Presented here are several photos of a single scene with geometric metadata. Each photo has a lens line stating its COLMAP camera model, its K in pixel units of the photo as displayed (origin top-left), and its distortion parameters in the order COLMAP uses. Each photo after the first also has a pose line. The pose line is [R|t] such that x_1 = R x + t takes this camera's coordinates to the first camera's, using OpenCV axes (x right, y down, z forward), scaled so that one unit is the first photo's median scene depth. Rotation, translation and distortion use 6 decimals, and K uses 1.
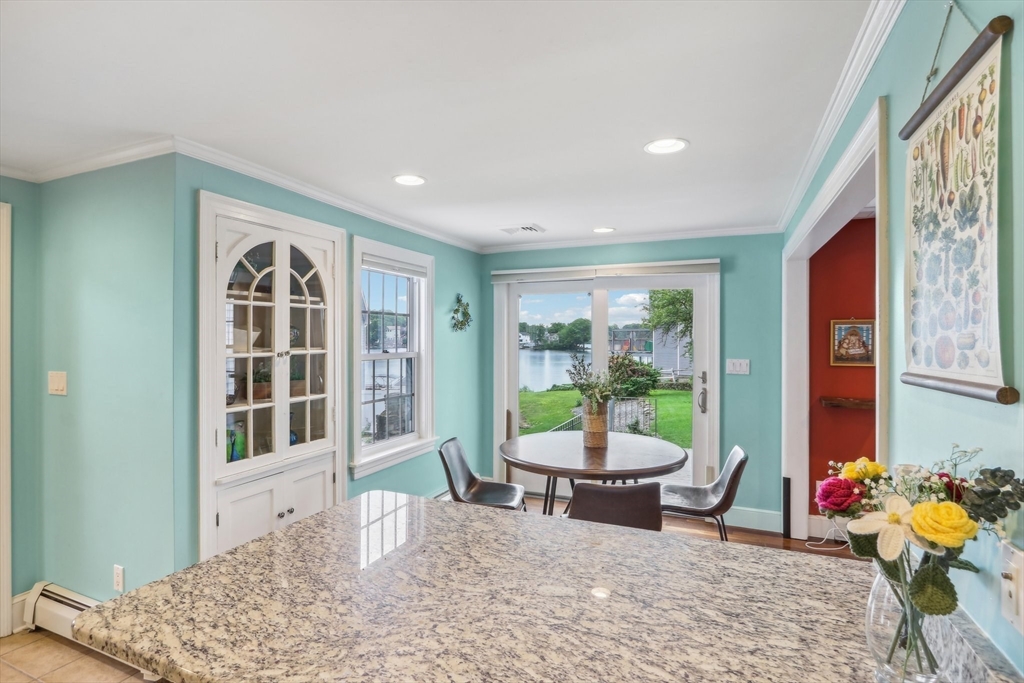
lens RADIAL K [[530.3, 0, 513.8], [0, 530.3, 343.1], [0, 0, 1]] dist [-0.001401, -0.000036]
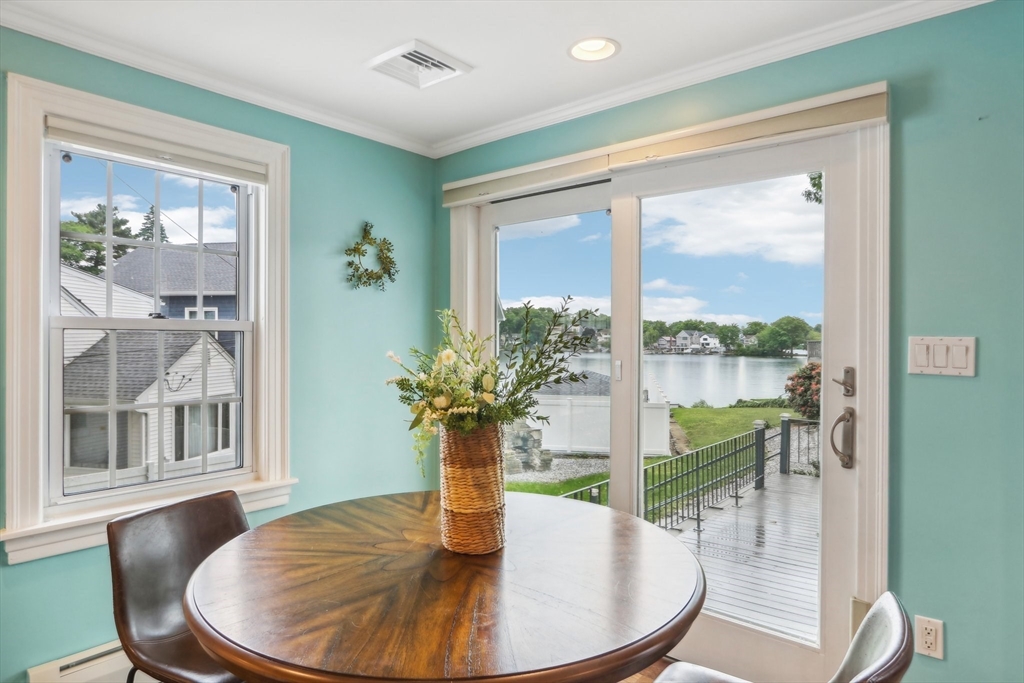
lens RADIAL K [[613.6, 0, 511.2], [0, 613.6, 339.3], [0, 0, 1]] dist [0.006725, 0.001597]
pose [[0.954590, 0.003797, -0.297900, 0.237289], [-0.007615, 0.999903, -0.011659, 0.036999], [0.297826, 0.013398, 0.954526, 0.439917]]
